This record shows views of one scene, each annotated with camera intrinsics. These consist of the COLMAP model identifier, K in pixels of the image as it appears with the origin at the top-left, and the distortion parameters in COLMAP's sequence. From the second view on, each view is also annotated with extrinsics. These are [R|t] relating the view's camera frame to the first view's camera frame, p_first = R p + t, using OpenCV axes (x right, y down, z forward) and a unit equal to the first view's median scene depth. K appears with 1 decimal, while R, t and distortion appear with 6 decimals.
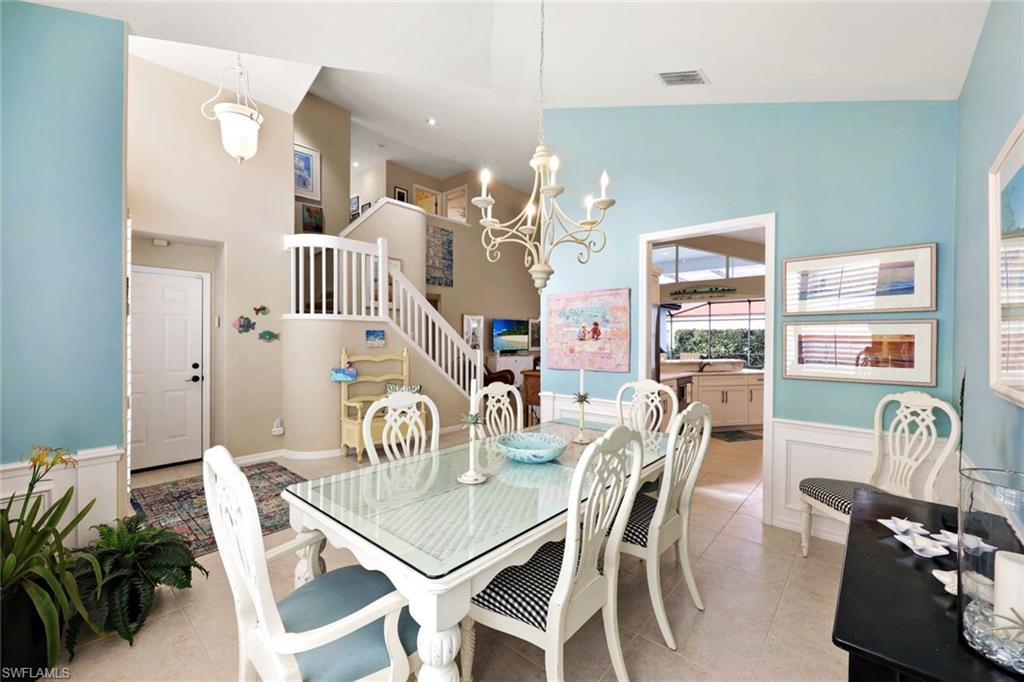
lens RADIAL K [[413.1, 0, 505.9], [0, 413.1, 340.1], [0, 0, 1]] dist [0.000066, -0.000973]
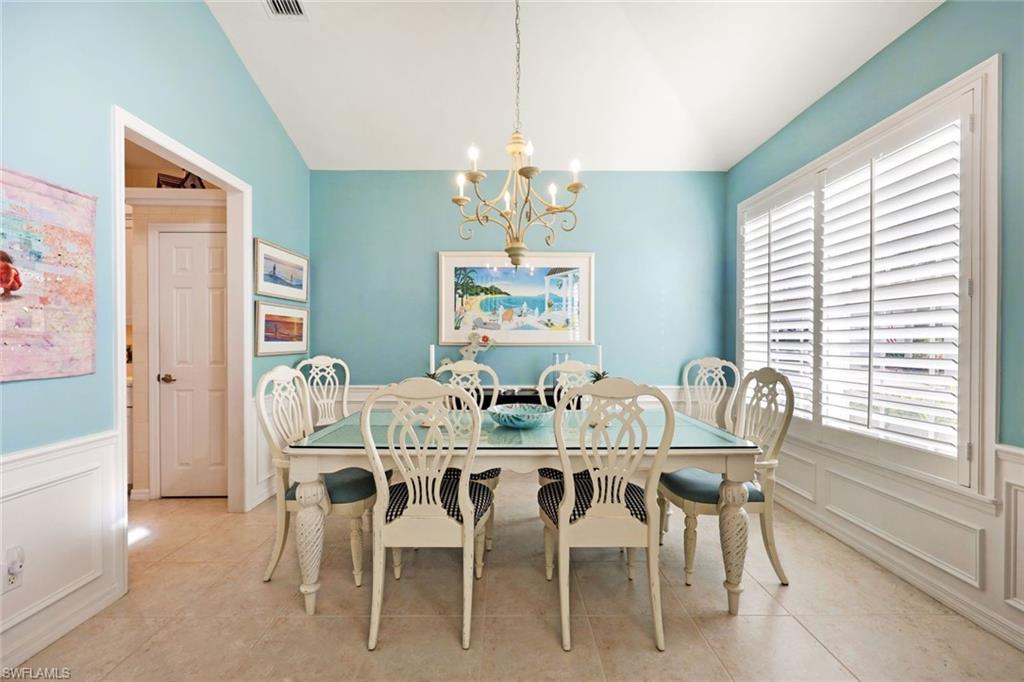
lens RADIAL K [[413.1, 0, 513.2], [0, 413.1, 341.6], [0, 0, 1]] dist [0.000066, -0.000973]
pose [[-0.667911, -0.004479, 0.744228, -0.384756], [0.005388, 0.999927, 0.010853, 0.038088], [-0.744222, 0.011259, -0.667838, 0.944013]]
